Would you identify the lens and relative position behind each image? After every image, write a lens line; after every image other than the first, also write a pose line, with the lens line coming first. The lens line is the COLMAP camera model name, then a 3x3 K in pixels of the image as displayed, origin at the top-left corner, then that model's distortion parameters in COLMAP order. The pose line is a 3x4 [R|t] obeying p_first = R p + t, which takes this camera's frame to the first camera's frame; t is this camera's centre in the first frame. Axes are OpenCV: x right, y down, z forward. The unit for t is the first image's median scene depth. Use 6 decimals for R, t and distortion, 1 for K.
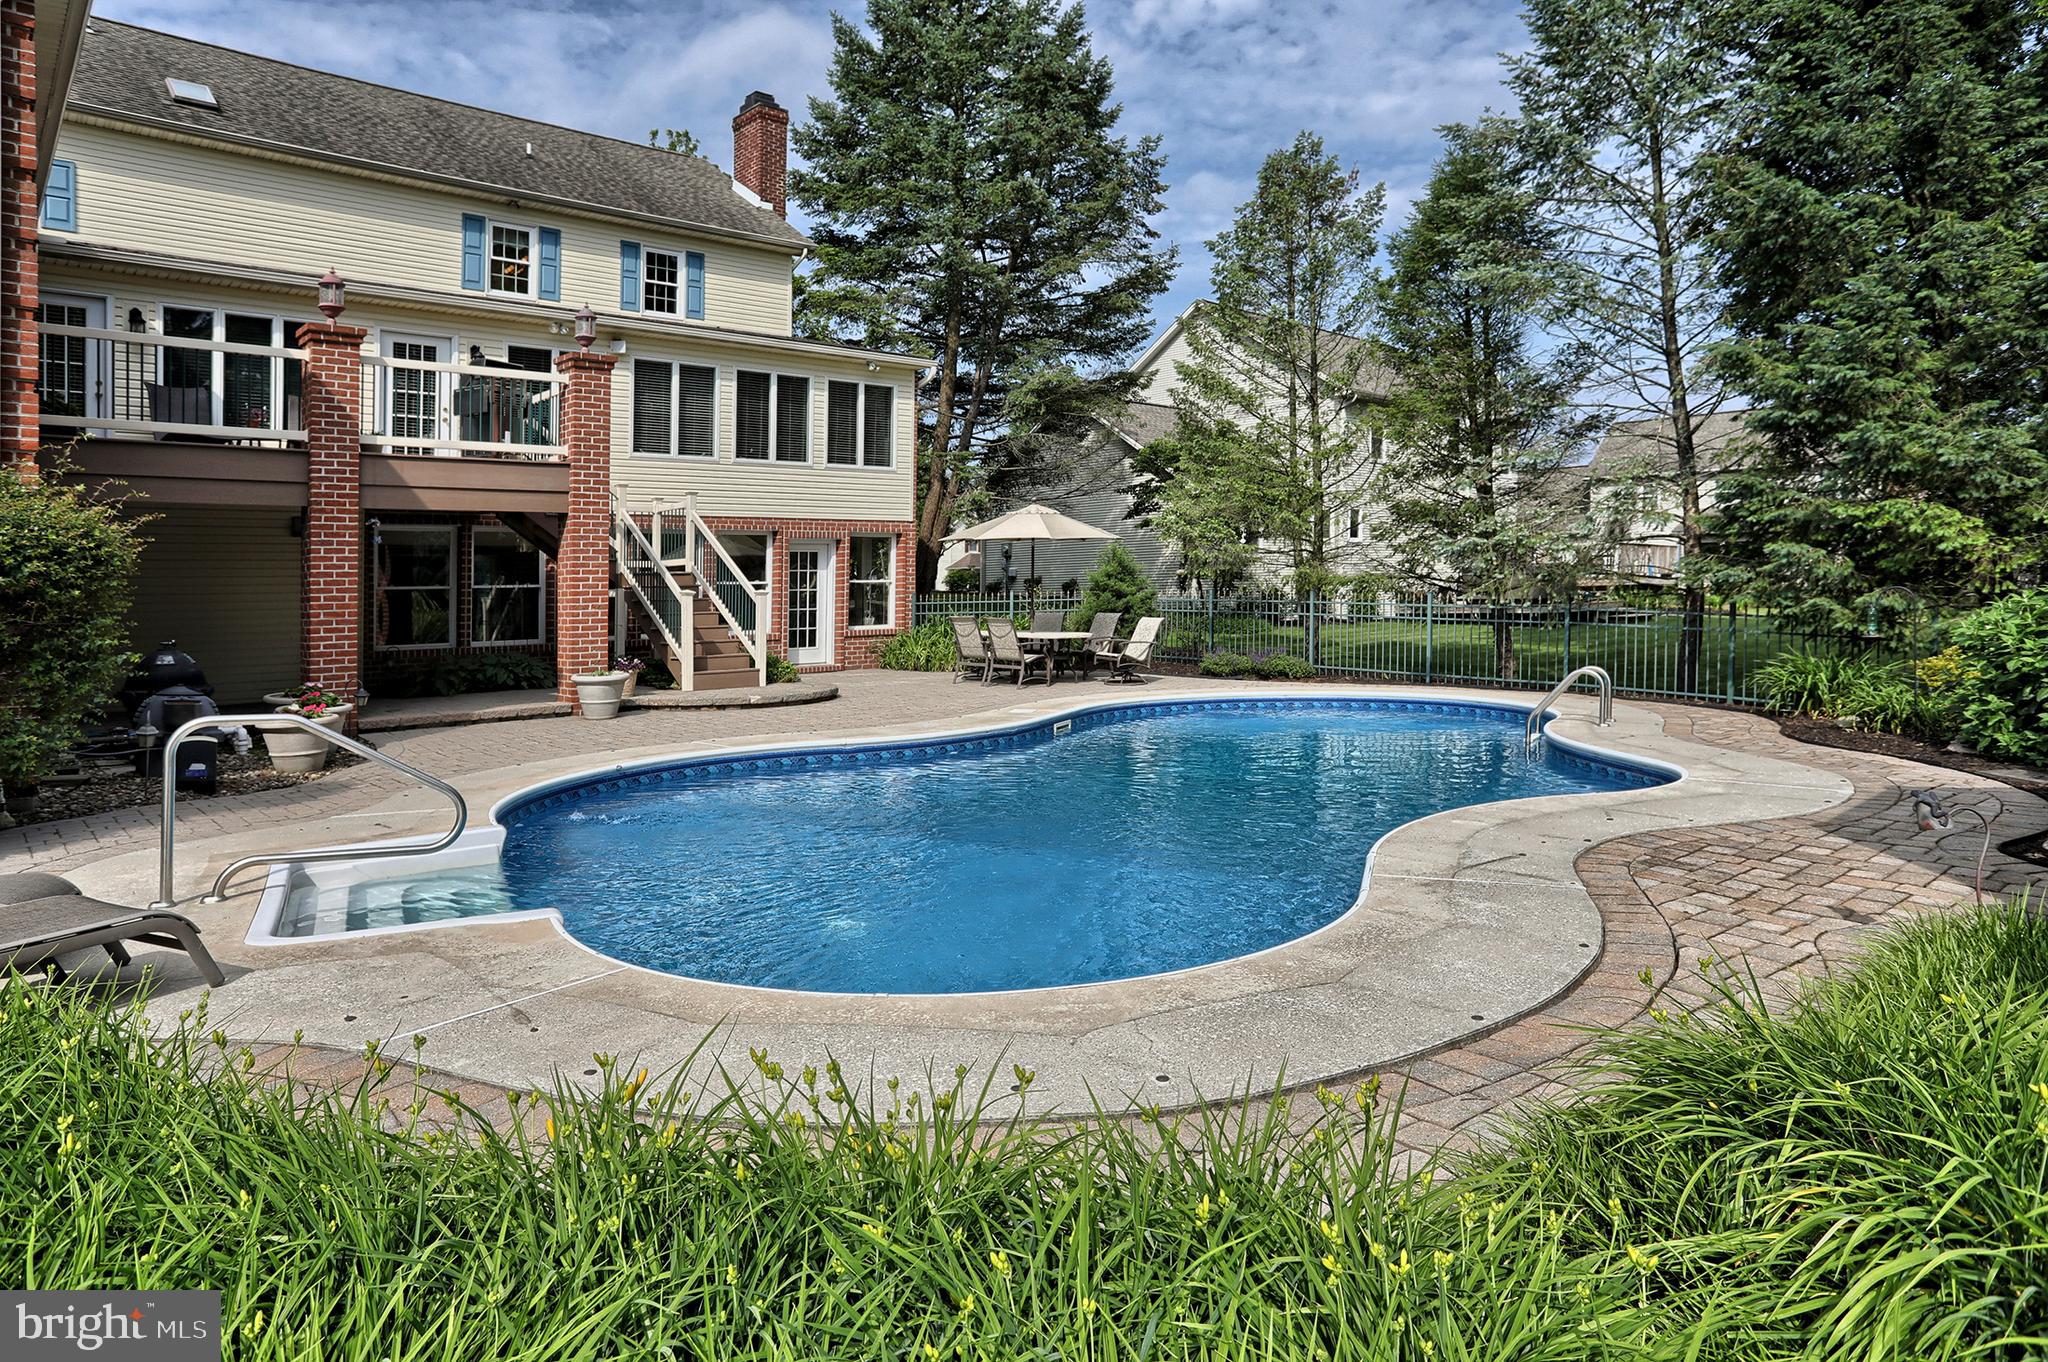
lens RADIAL K [[1299.0, 0, 1034.3], [0, 1299.0, 558.2], [0, 0, 1]] dist [-0.066922, 0.043072]
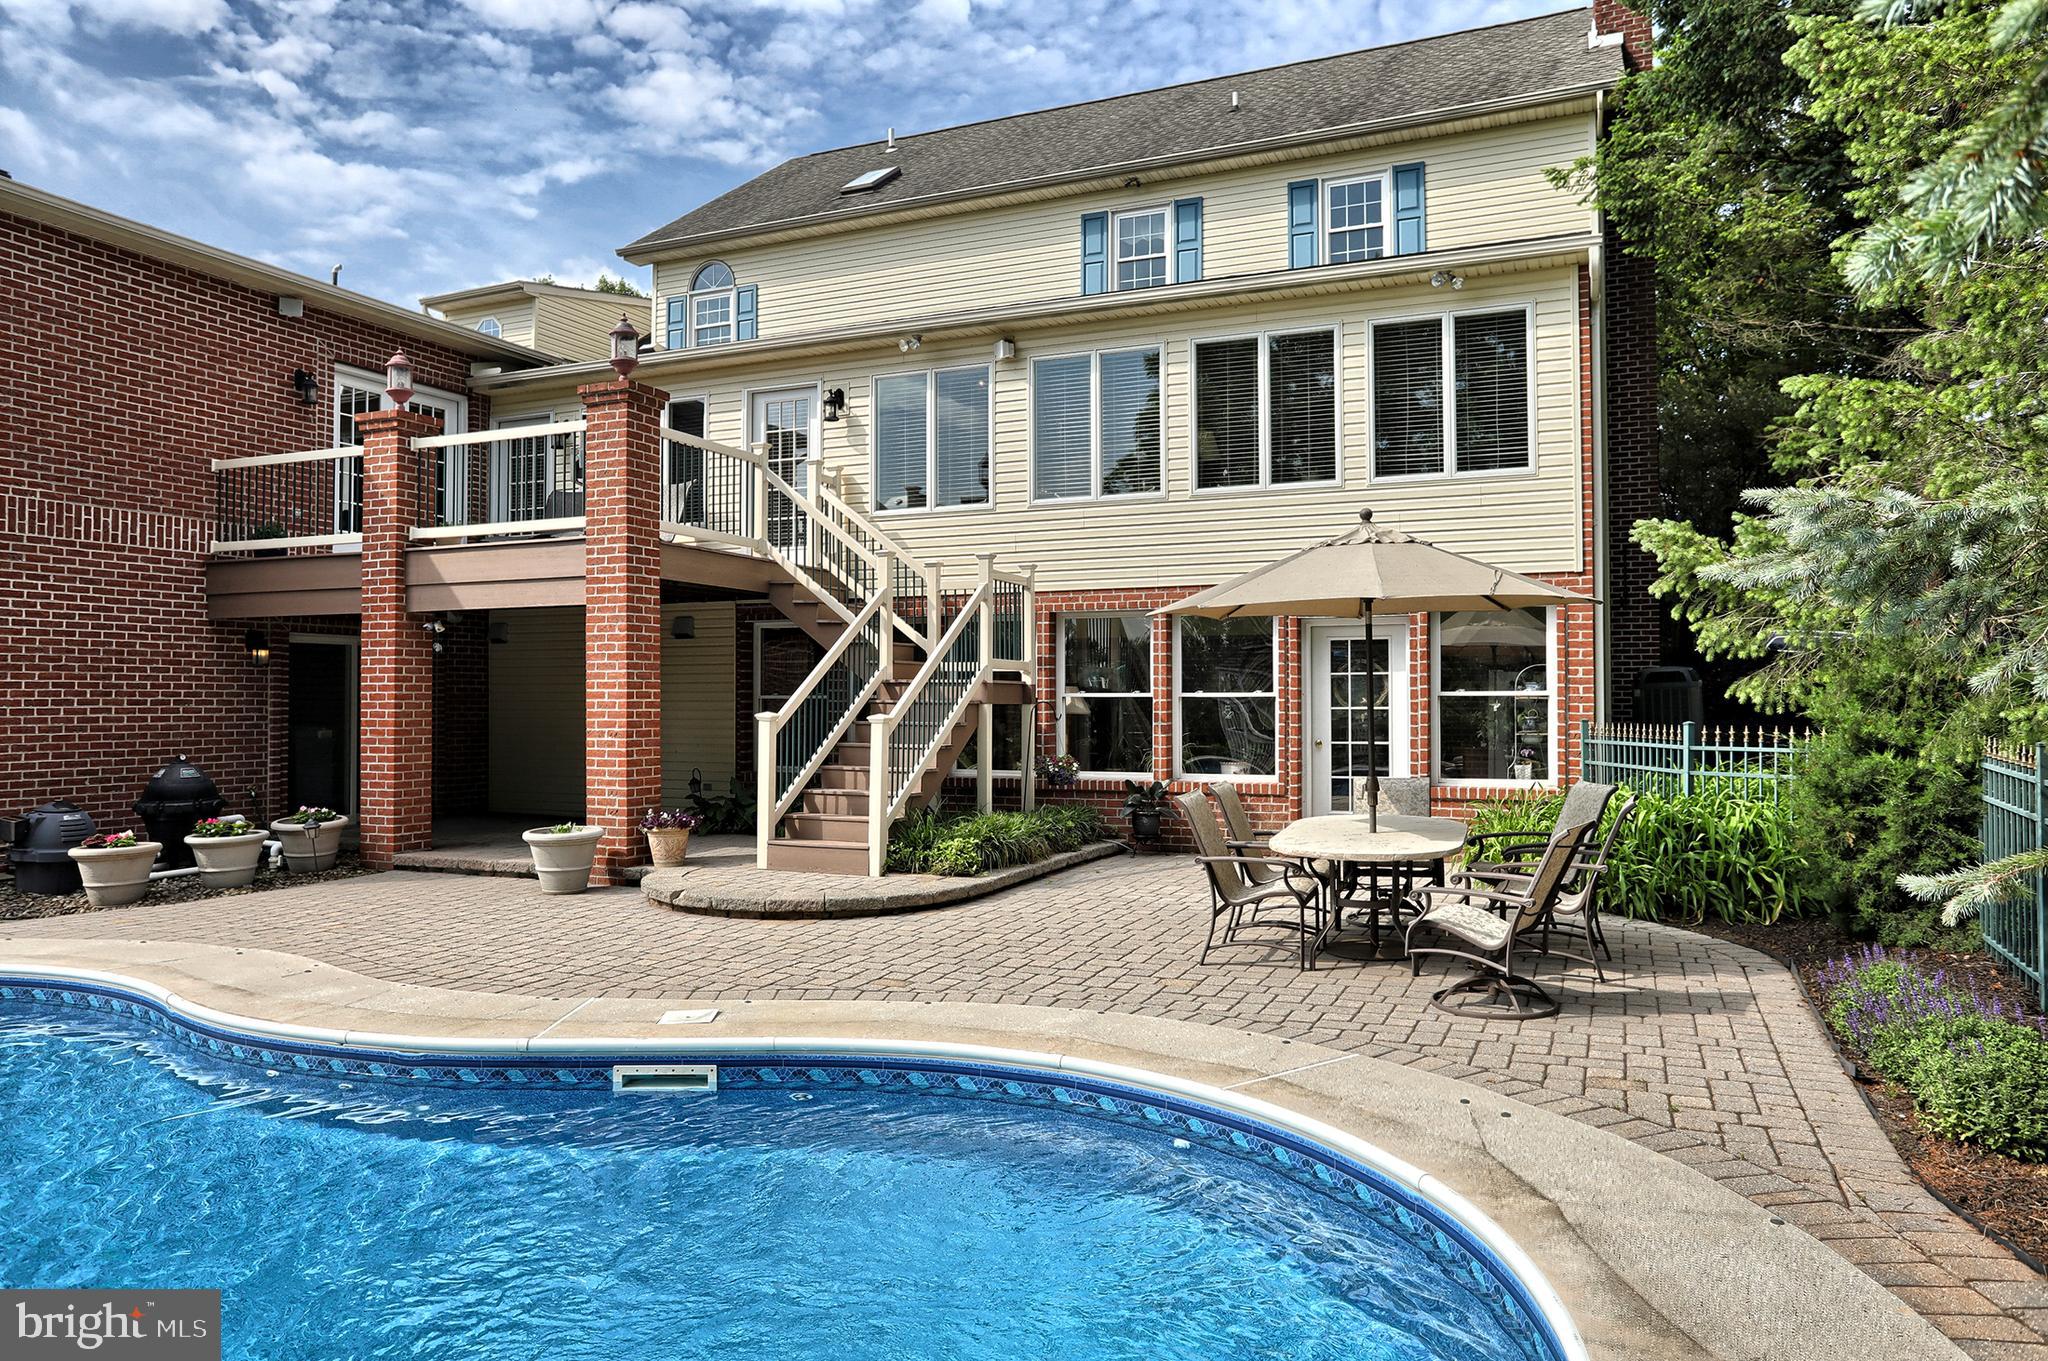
lens RADIAL K [[1384.8, 0, 1021.9], [0, 1384.8, 650.5], [0, 0, 1]] dist [-0.045267, -0.000309]
pose [[0.384761, -0.009715, -0.922965, 0.312812], [0.018358, 0.999827, -0.002871, -0.001684], [0.922834, -0.015839, 0.384873, 0.630847]]
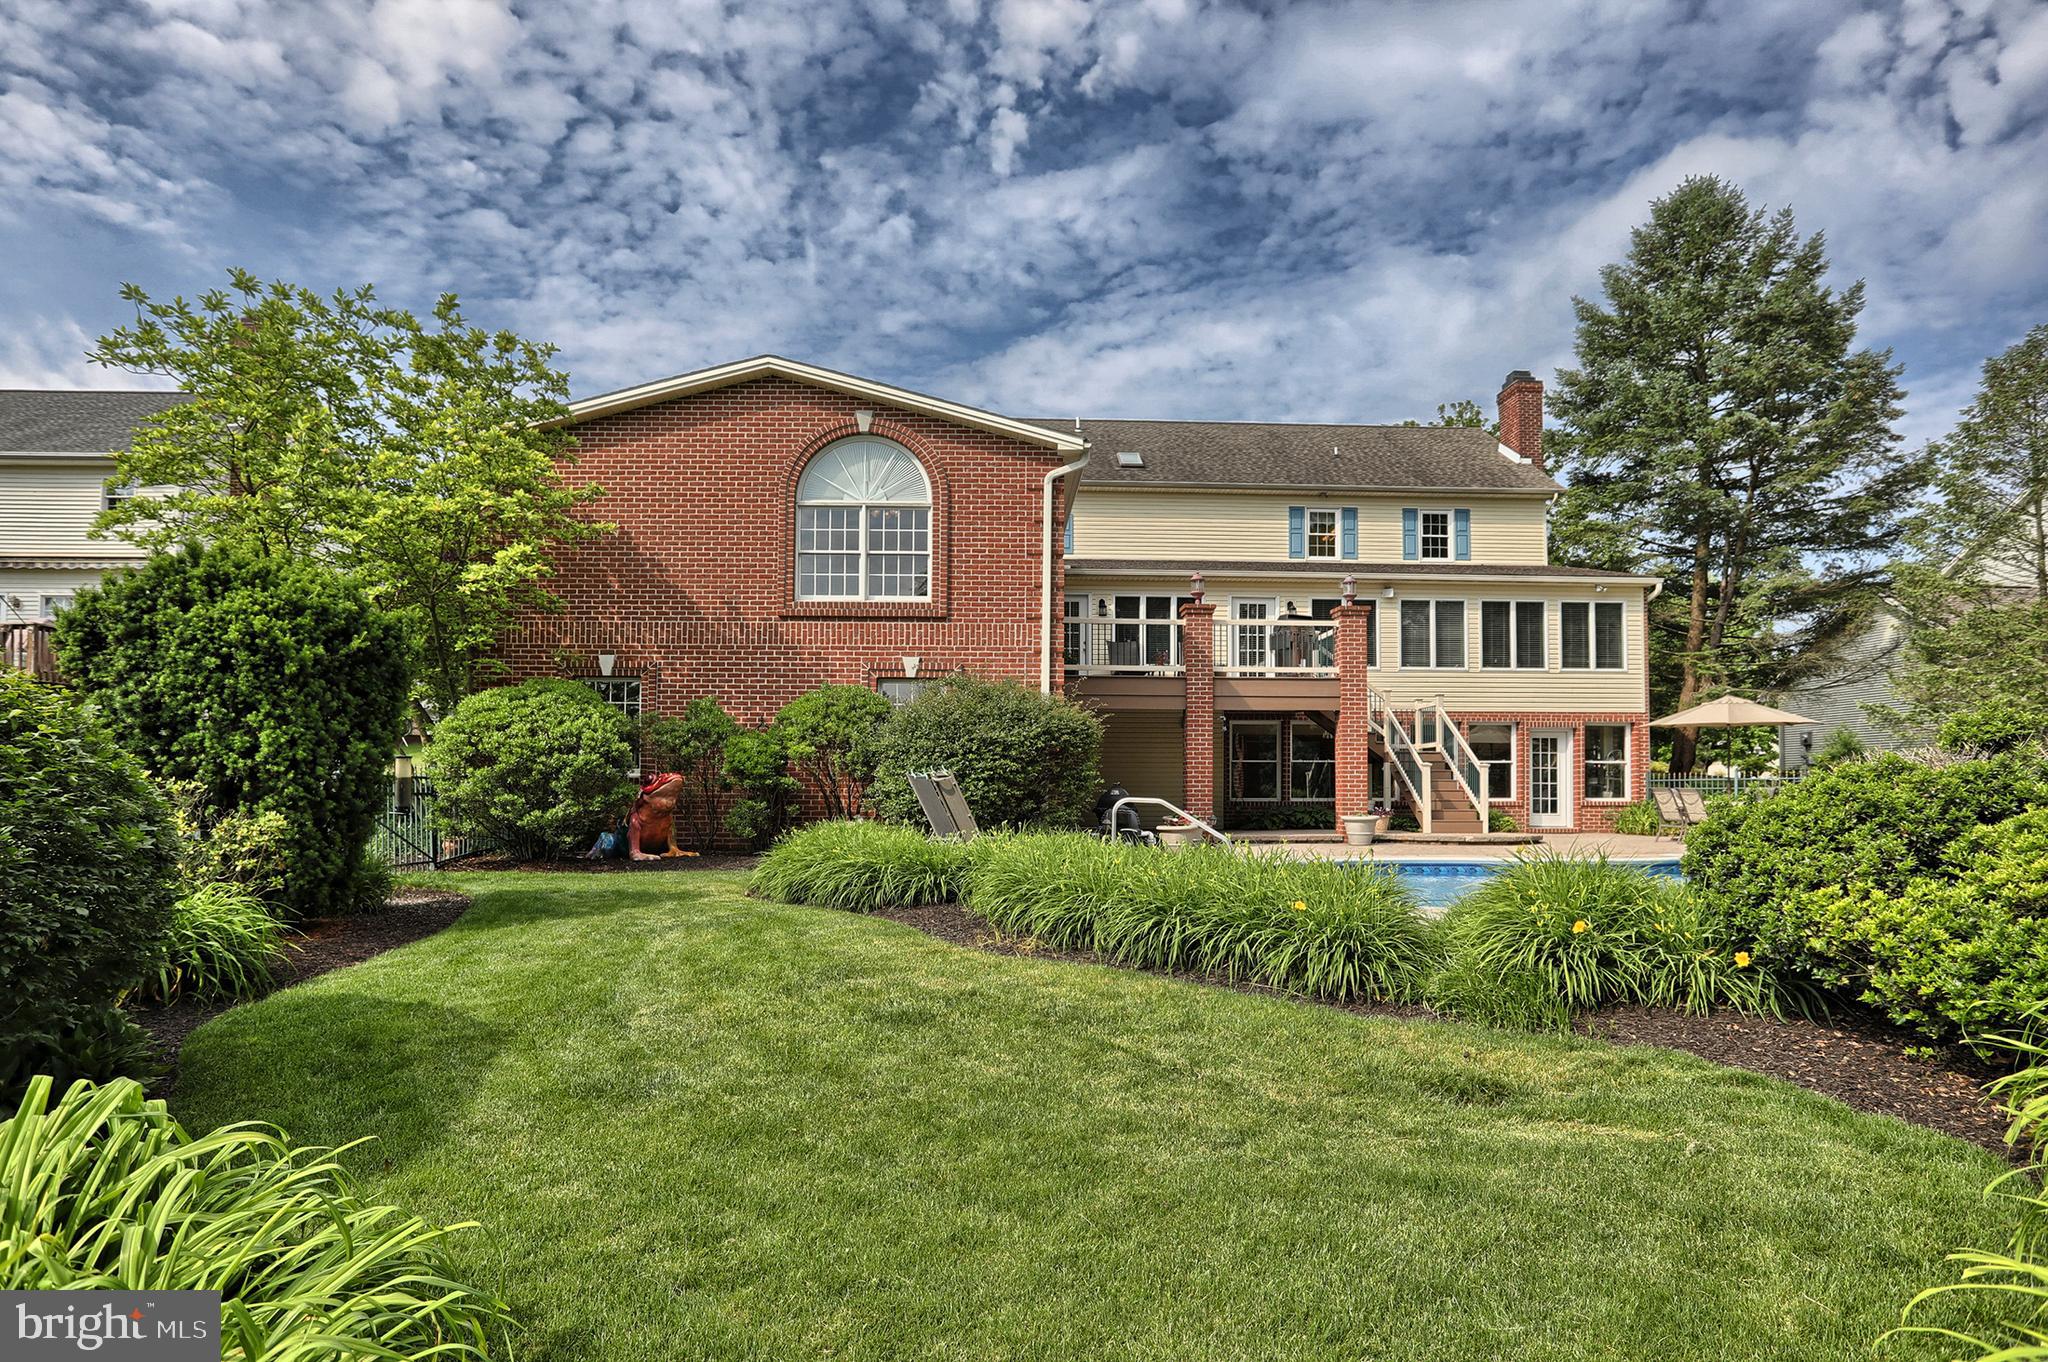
lens RADIAL K [[1219.1, 0, 1024.0], [0, 1219.1, 681.0], [0, 0, 1]] dist [0.027711, 0.000368]
pose [[0.779480, -0.037781, -0.625286, 0.177035], [-0.000036, 0.998177, -0.060356, 0.011760], [0.626427, 0.047069, 0.778058, -0.256854]]
